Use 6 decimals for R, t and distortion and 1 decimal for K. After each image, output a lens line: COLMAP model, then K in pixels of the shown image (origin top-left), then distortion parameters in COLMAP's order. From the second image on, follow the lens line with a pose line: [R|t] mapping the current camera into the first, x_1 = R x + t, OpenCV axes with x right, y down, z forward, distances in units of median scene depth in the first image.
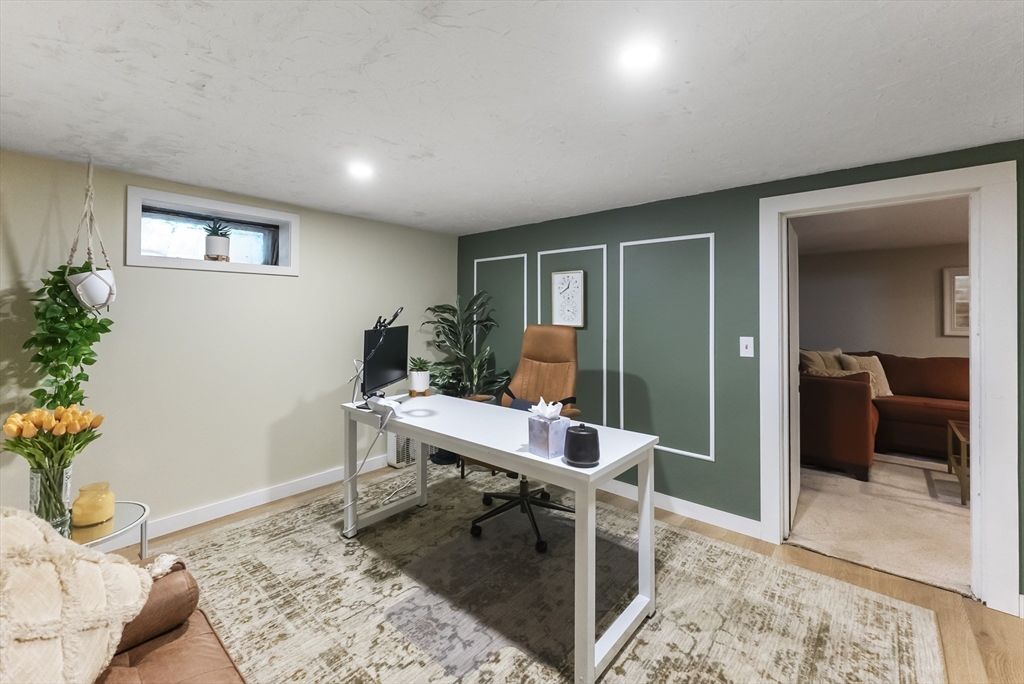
lens RADIAL K [[414.6, 0, 508.6], [0, 414.6, 307.5], [0, 0, 1]] dist [-0.000165, -0.000485]
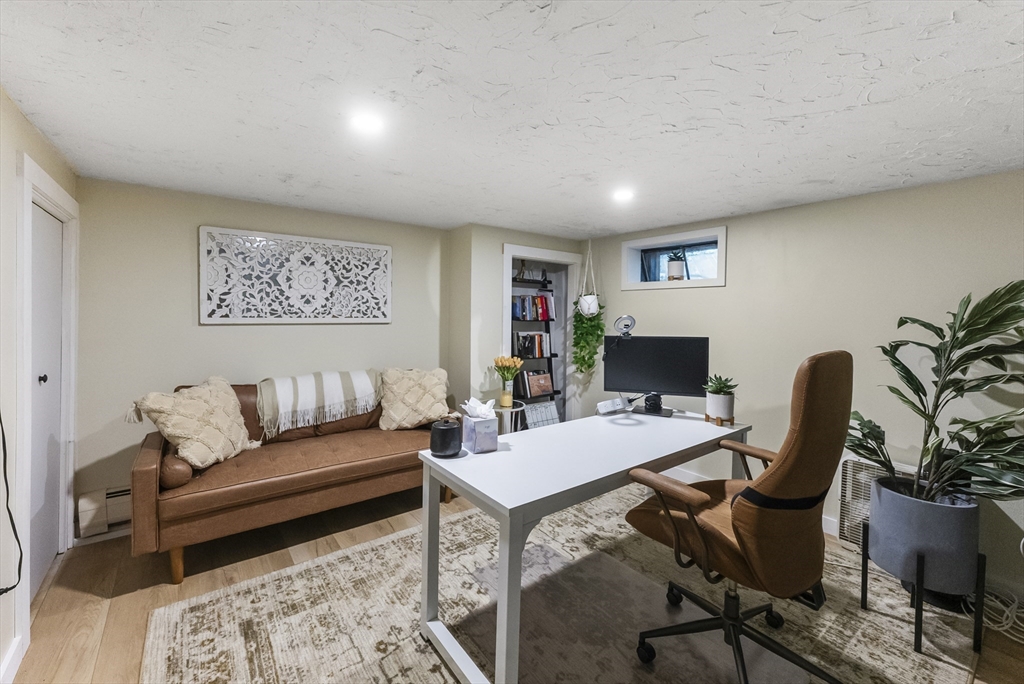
lens RADIAL K [[414.6, 0, 507.8], [0, 414.6, 319.9], [0, 0, 1]] dist [-0.000165, -0.000485]
pose [[-0.187473, 0.007529, -0.982241, 0.911216], [-0.005081, 0.999950, 0.008635, 0.004705], [0.982257, 0.006610, -0.187425, 1.004661]]
